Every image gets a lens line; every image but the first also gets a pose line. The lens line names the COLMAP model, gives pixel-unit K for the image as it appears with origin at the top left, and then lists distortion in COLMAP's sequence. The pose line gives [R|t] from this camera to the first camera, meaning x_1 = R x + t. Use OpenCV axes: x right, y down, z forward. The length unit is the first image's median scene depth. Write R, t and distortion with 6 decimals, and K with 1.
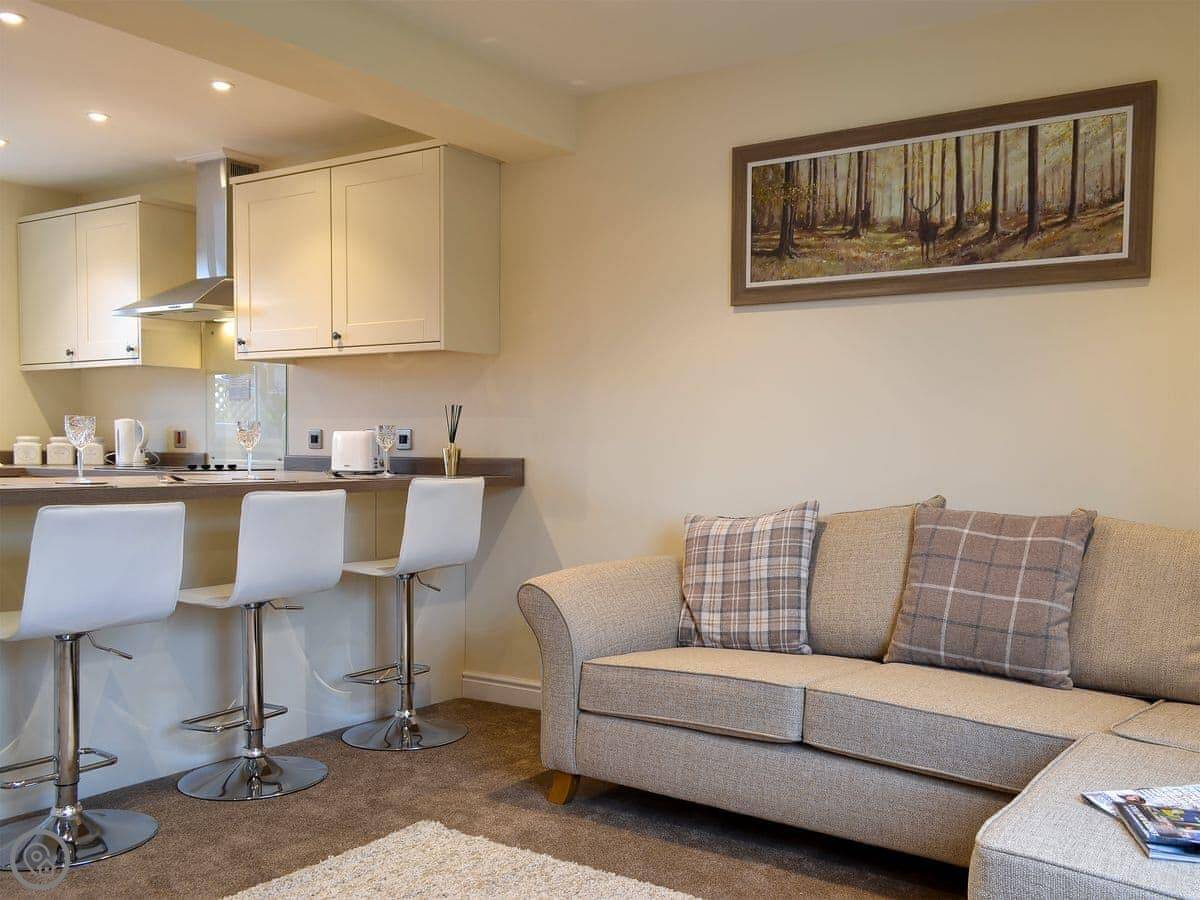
lens RADIAL K [[1120.4, 0, 722.4], [0, 1120.4, 491.1], [0, 0, 1]] dist [-0.000014, 0.000000]
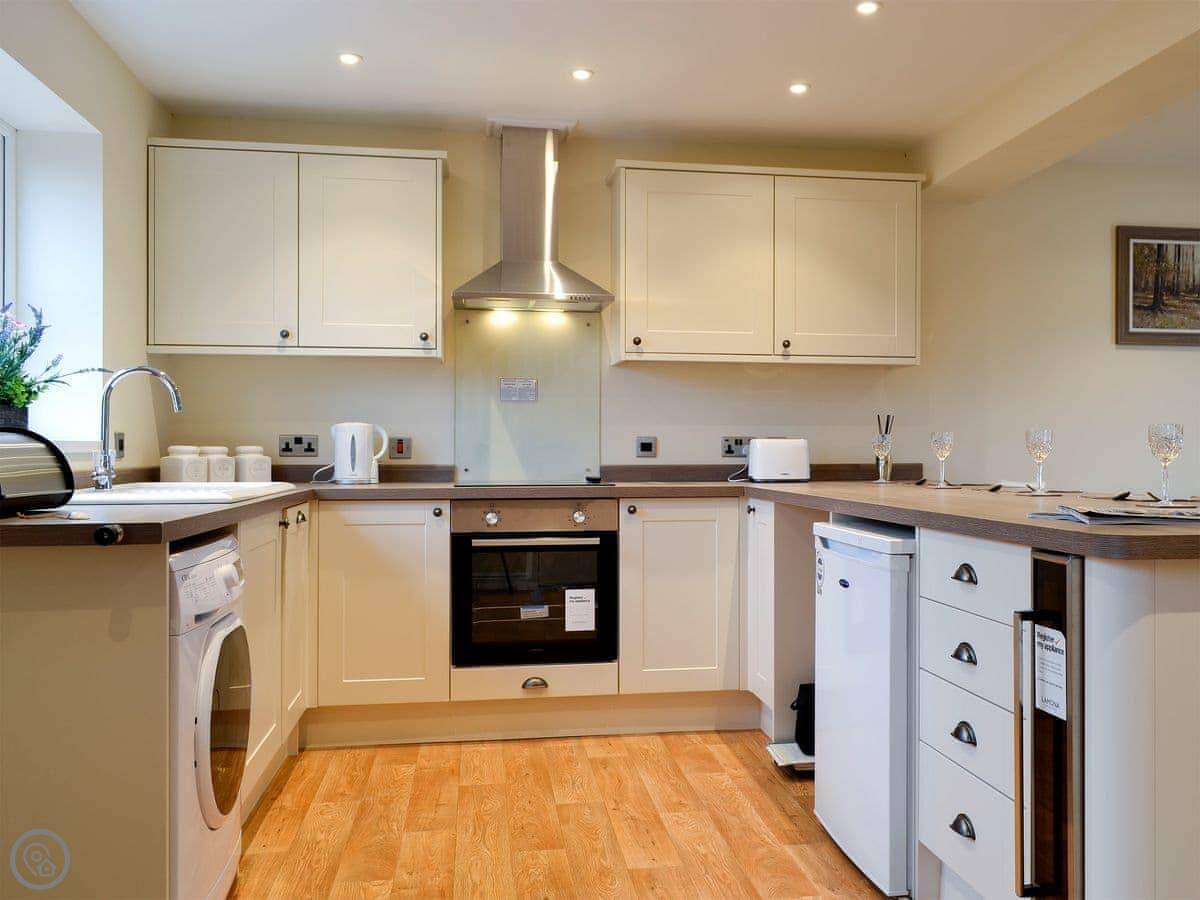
lens RADIAL K [[1072.0, 0, 683.7], [0, 1072.0, 424.0], [0, 0, 1]] dist [0.005478, 0.008565]
pose [[0.742354, 0.002959, 0.670002, -1.331387], [0.031418, 0.998736, -0.039222, -0.041868], [-0.669271, 0.050166, 0.741323, 0.450822]]
